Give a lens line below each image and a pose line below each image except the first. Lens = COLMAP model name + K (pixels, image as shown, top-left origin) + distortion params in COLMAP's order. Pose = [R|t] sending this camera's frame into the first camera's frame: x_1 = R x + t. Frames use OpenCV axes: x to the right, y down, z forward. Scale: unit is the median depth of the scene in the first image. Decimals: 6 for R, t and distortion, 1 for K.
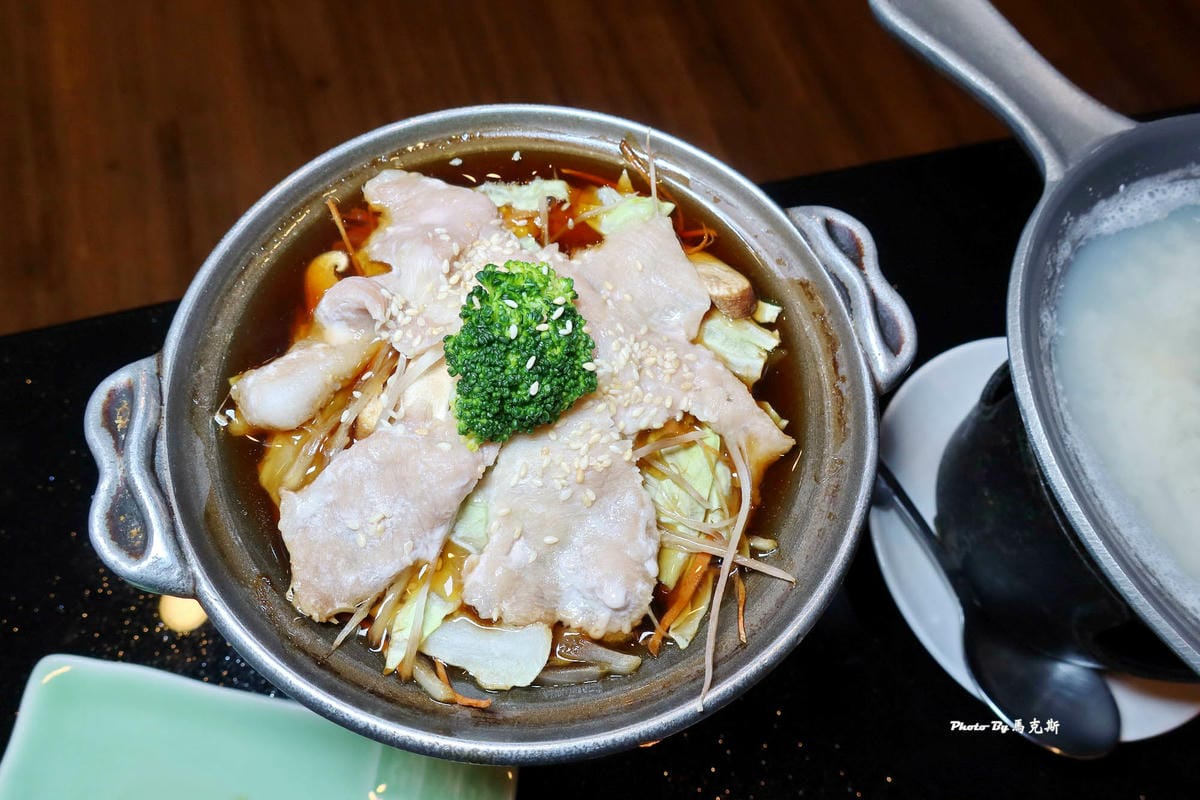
lens RADIAL K [[819.0, 0, 596.9], [0, 819.0, 405.9], [0, 0, 1]] dist [-0.015146, -0.010123]
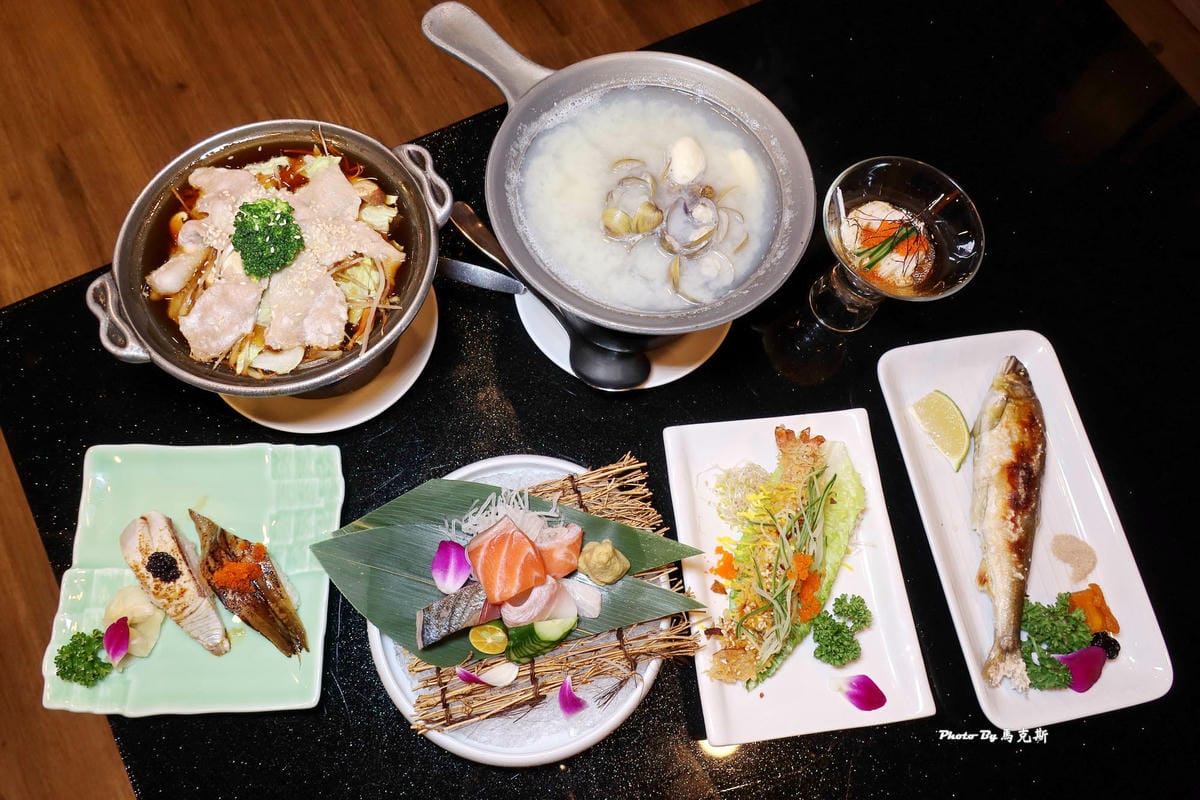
lens RADIAL K [[819.0, 0, 595.1], [0, 819.0, 405.9], [0, 0, 1]] dist [-0.015146, -0.010123]
pose [[0.976895, -0.209483, 0.042349, 0.571491], [0.205225, 0.974775, 0.087725, 0.359731], [-0.059658, -0.077007, 0.995244, -1.288077]]
